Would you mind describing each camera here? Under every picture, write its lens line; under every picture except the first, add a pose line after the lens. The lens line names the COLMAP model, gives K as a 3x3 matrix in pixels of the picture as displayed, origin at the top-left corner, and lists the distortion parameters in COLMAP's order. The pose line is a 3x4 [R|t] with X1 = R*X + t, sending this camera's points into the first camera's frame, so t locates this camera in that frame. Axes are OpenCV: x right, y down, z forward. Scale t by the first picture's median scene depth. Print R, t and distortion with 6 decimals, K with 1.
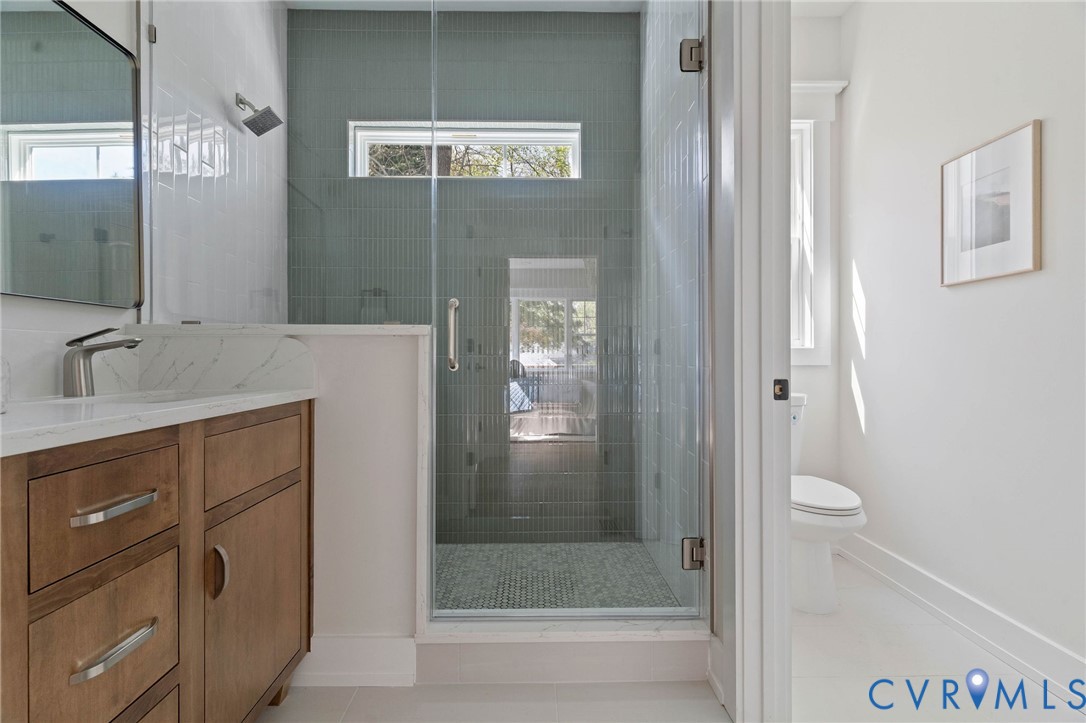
lens RADIAL K [[516.3, 0, 546.6], [0, 516.3, 360.0], [0, 0, 1]] dist [0.000768, -0.000169]
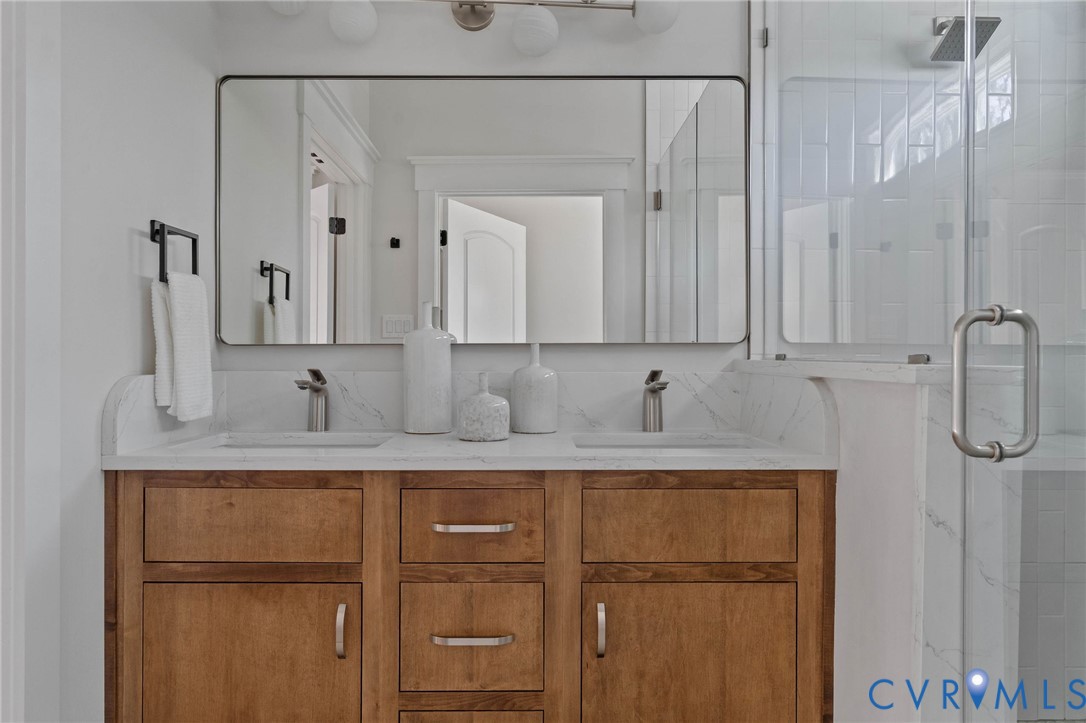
lens RADIAL K [[691.3, 0, 542.4], [0, 691.3, 356.2], [0, 0, 1]] dist [0.006349, 0.001952]
pose [[-0.024303, 0.003751, -0.999698, 0.451375], [-0.003829, 0.999985, 0.003846, -0.074279], [0.999697, 0.003921, -0.024289, 0.631446]]
